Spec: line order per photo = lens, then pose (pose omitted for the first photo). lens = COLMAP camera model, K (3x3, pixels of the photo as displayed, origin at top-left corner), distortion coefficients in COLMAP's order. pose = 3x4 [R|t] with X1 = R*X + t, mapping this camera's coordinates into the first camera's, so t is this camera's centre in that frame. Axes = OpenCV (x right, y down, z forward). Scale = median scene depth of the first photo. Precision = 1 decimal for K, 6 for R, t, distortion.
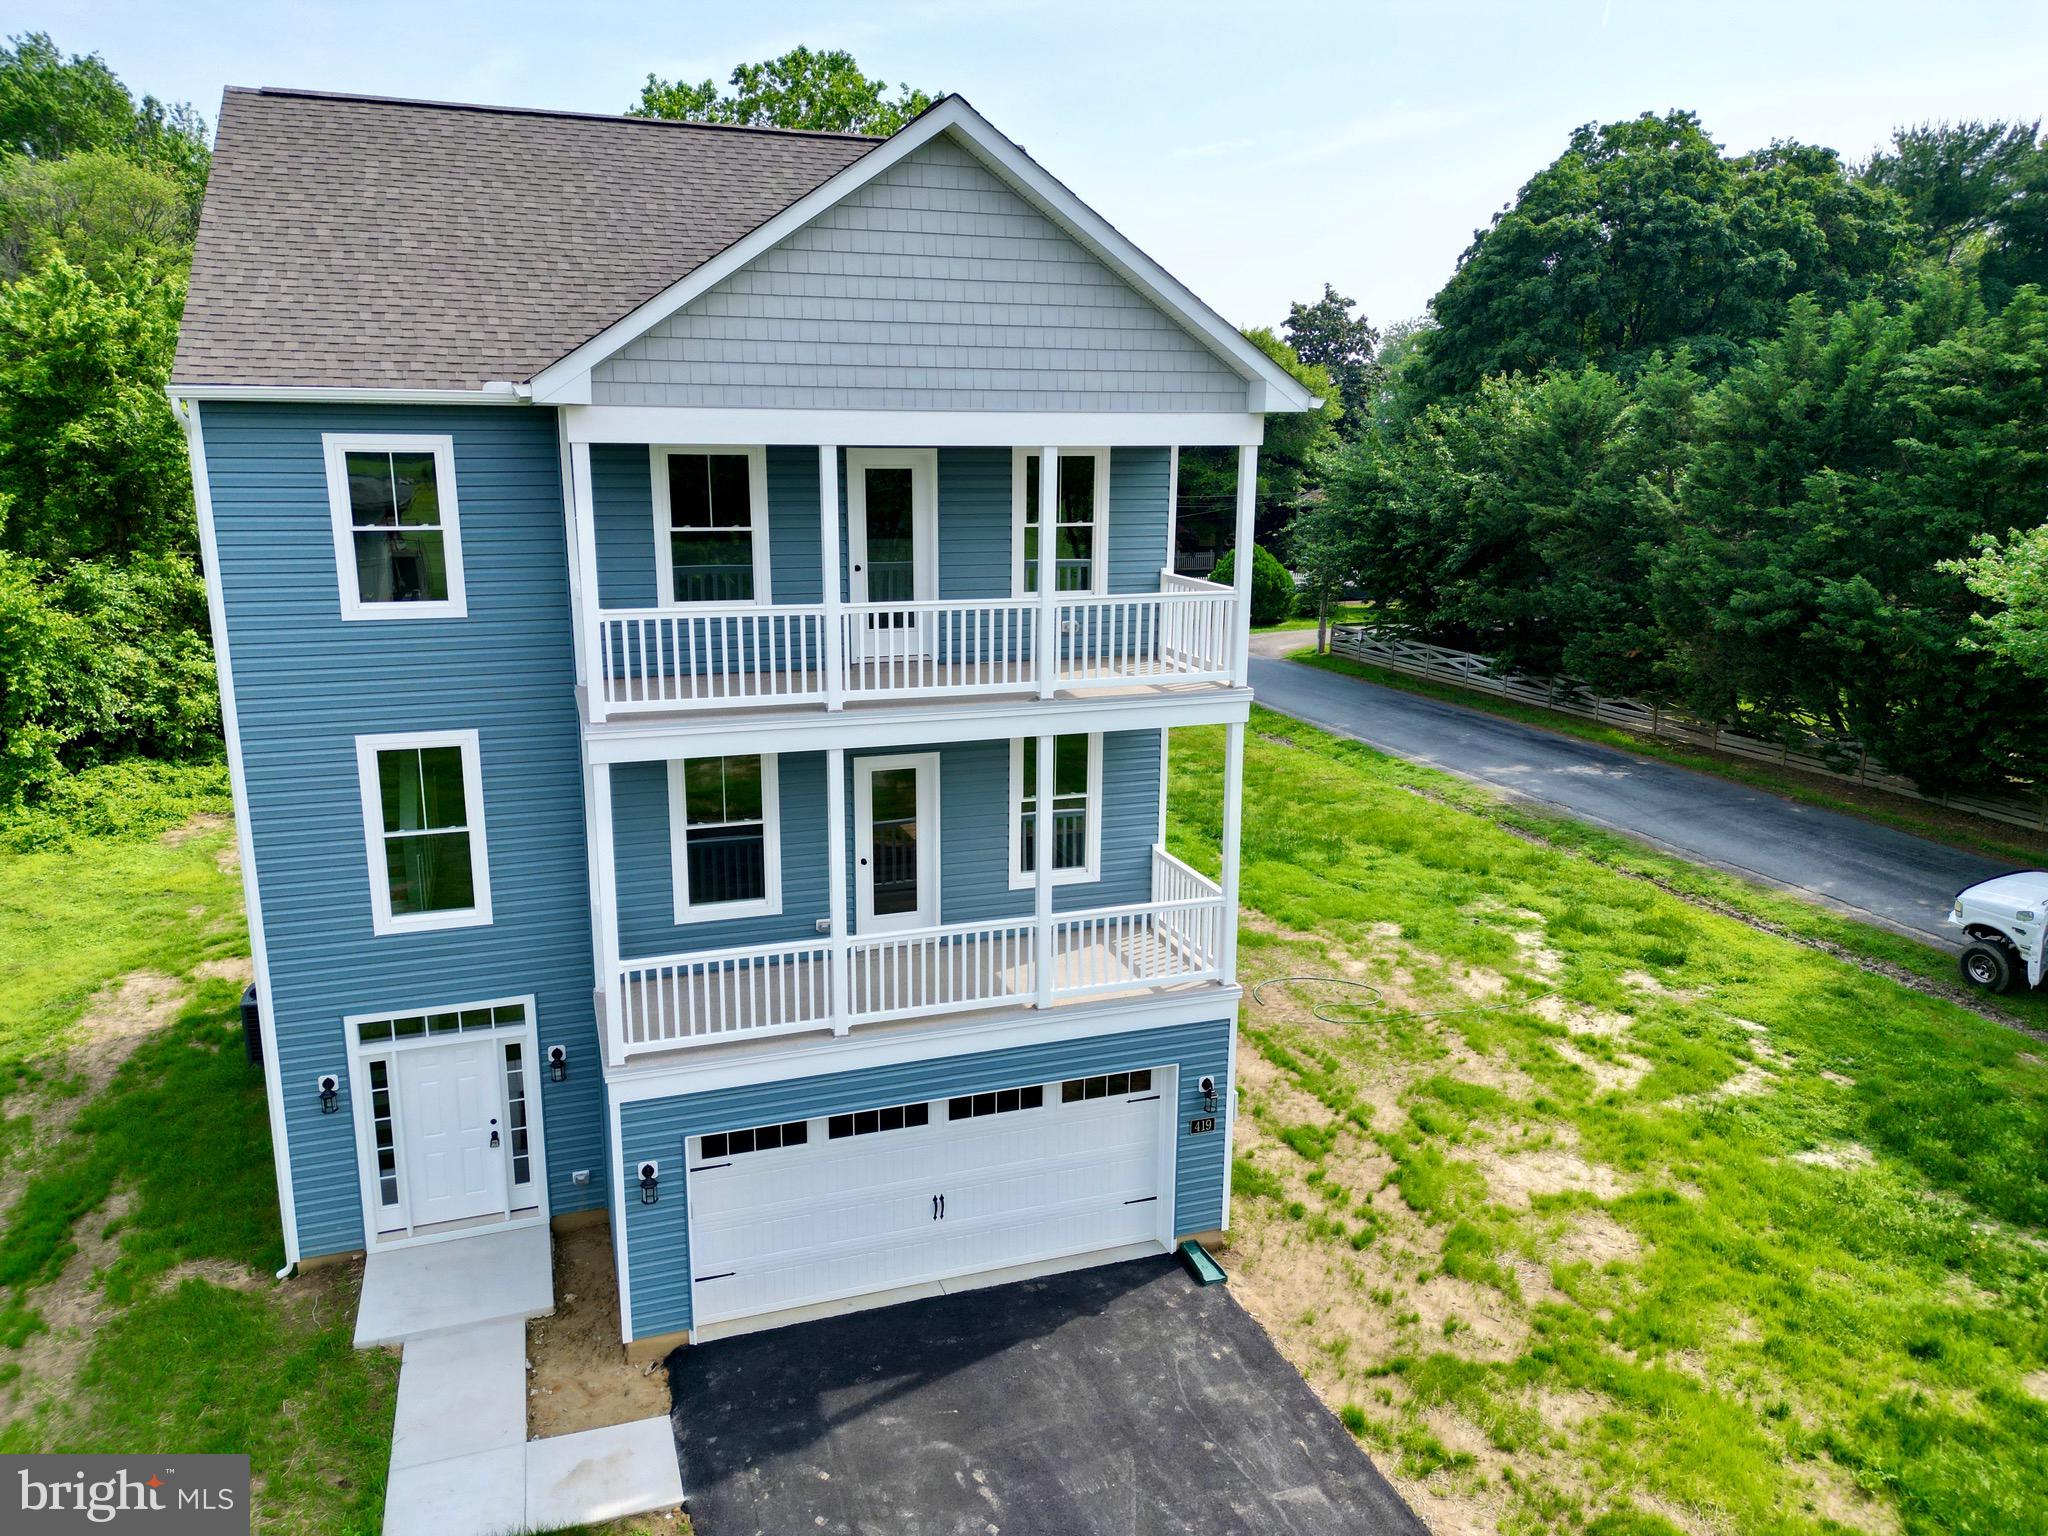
lens RADIAL K [[1435.2, 0, 1015.2], [0, 1435.2, 764.4], [0, 0, 1]] dist [0.051096, -0.037845]
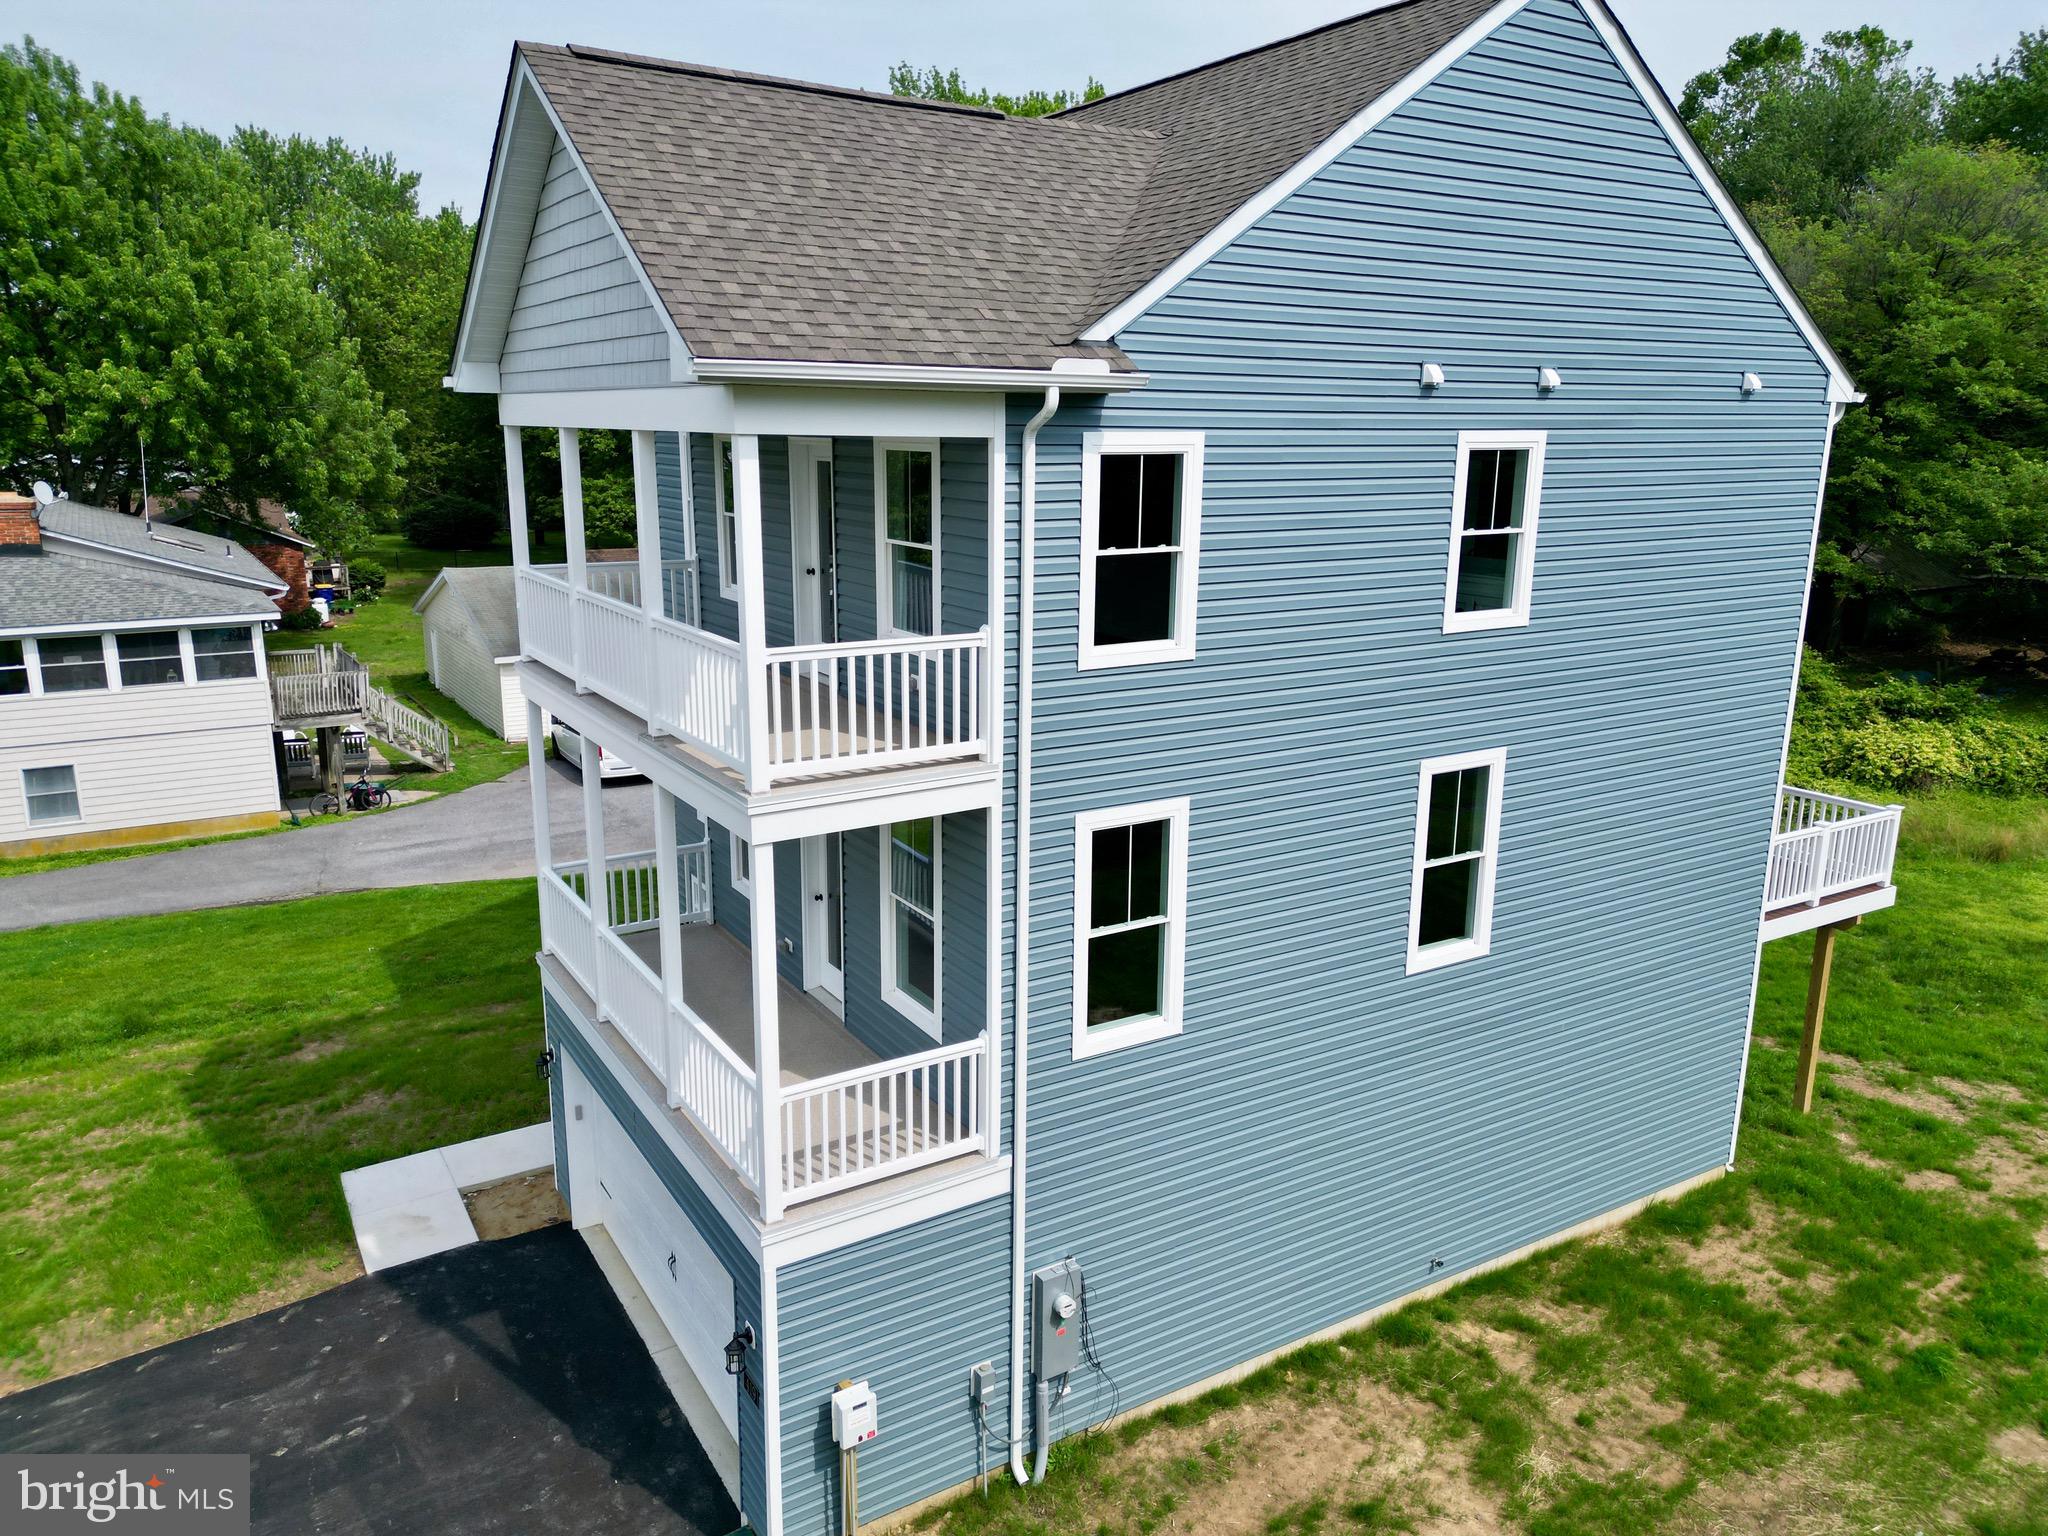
lens RADIAL K [[1435.2, 0, 997.3], [0, 1435.2, 778.5], [0, 0, 1]] dist [0.051096, -0.037845]
pose [[0.213054, 0.230326, -0.949504, 0.657728], [-0.227508, 0.956798, 0.181046, -0.168811], [0.950183, 0.177447, 0.256251, 0.753933]]
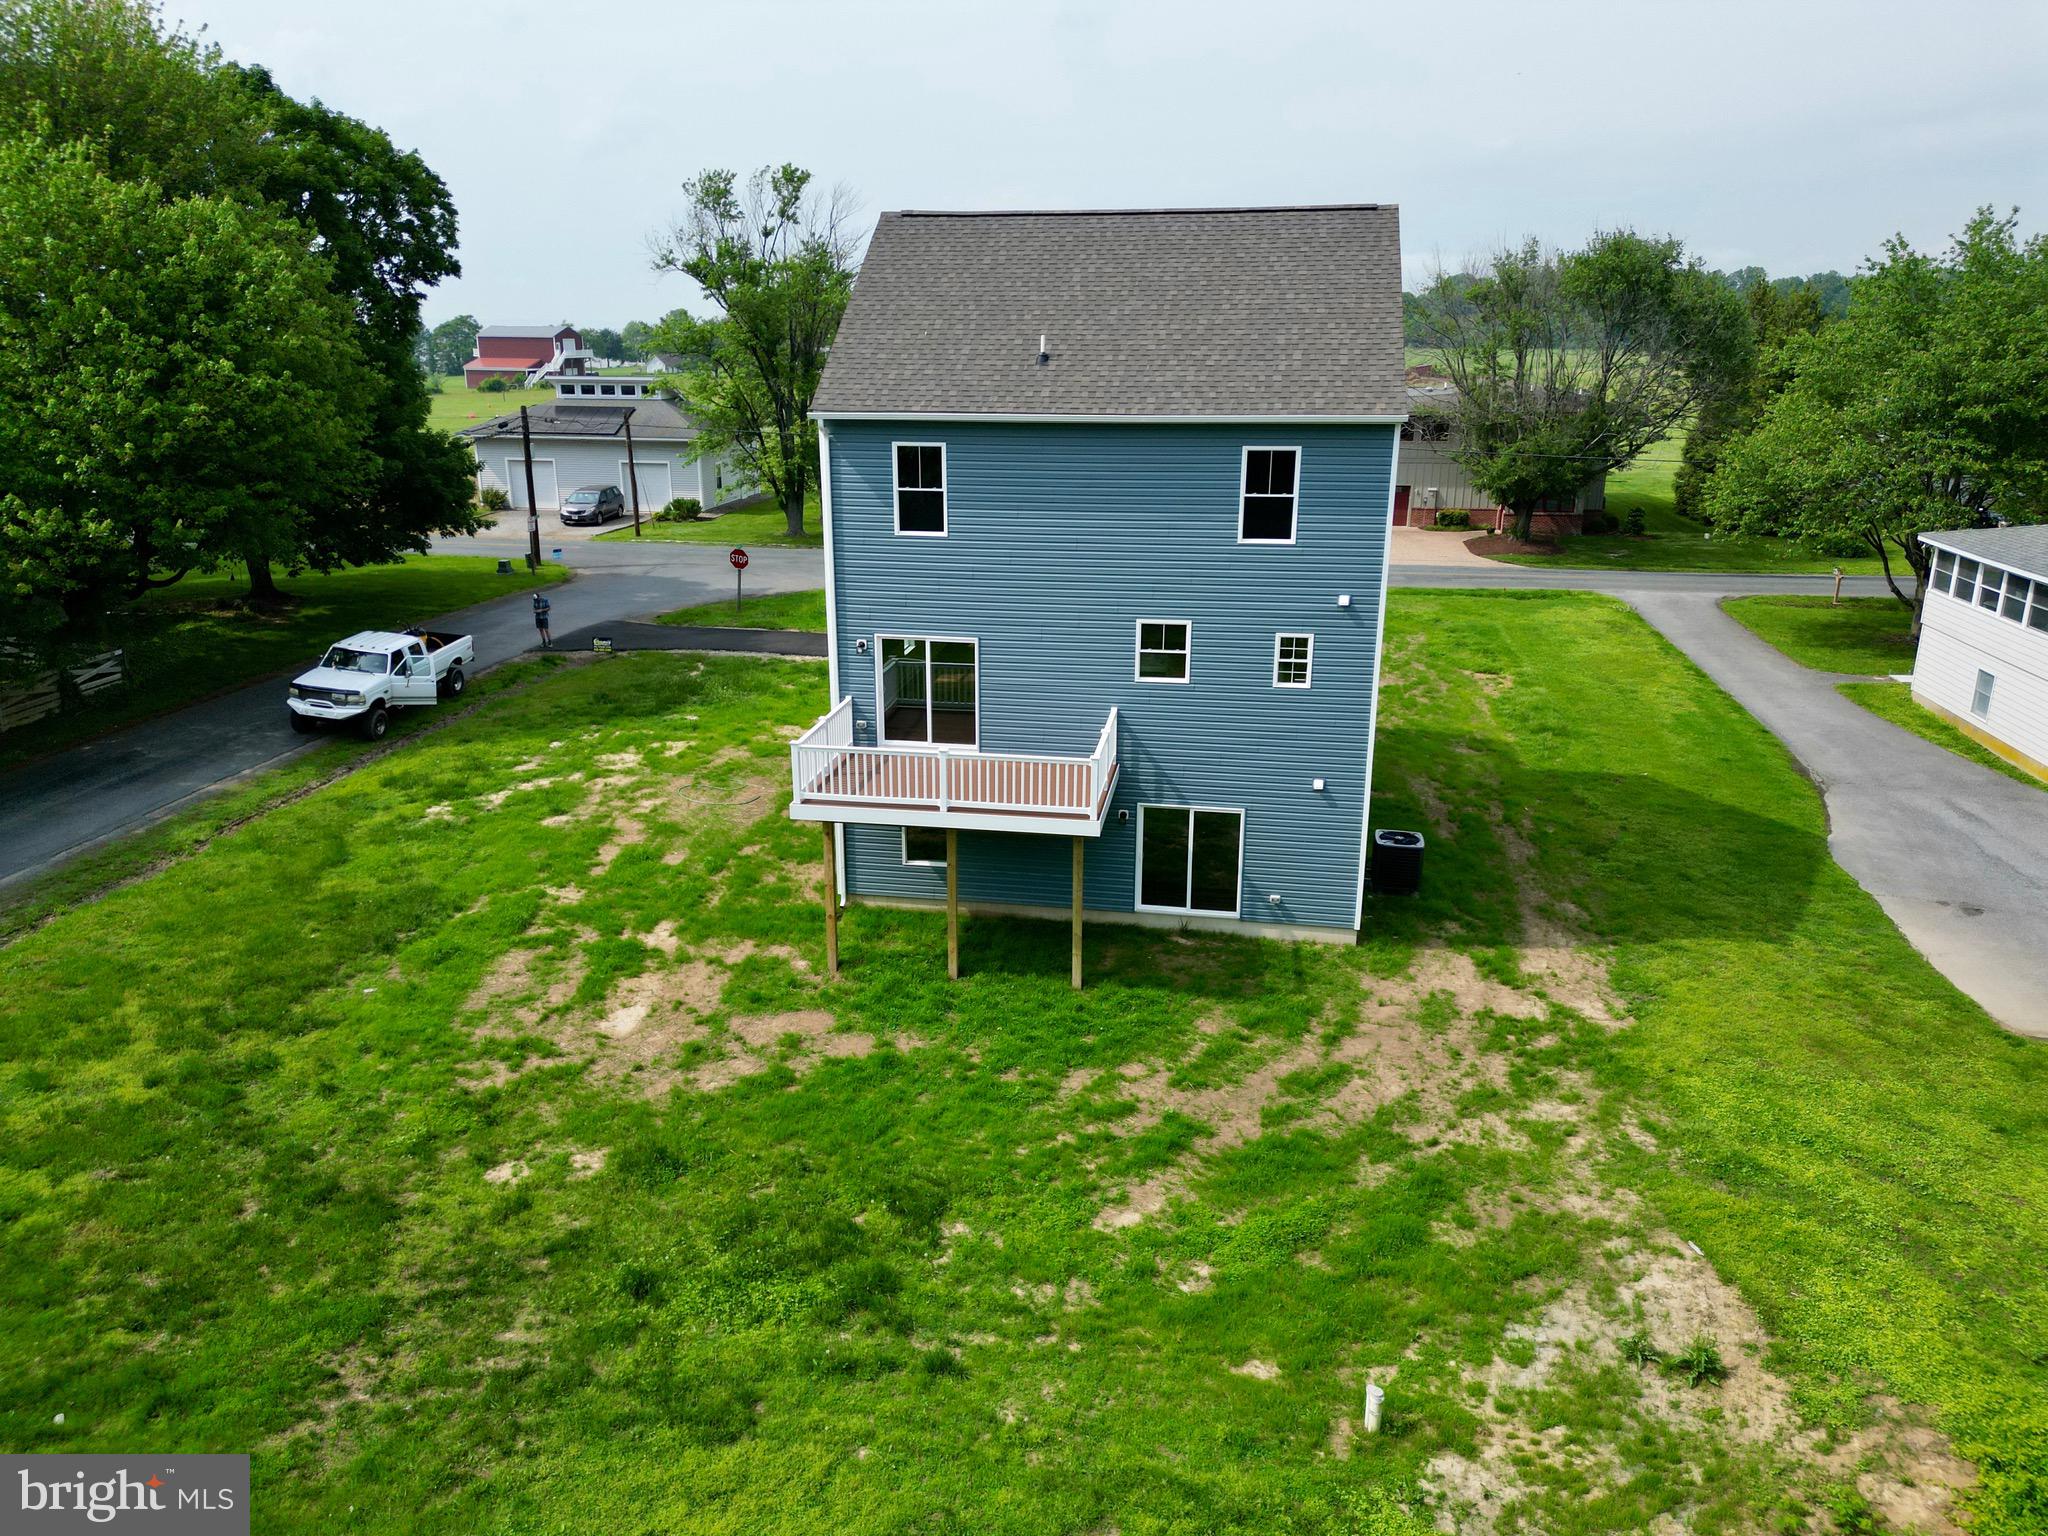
lens RADIAL K [[1435.2, 0, 1023.5], [0, 1435.2, 762.3], [0, 0, 1]] dist [0.051096, -0.037845]
pose [[-0.882461, -0.143160, 0.448072, -0.910995], [0.100747, 0.872934, 0.477321, -0.680445], [-0.459470, 0.466359, -0.755907, 2.482402]]
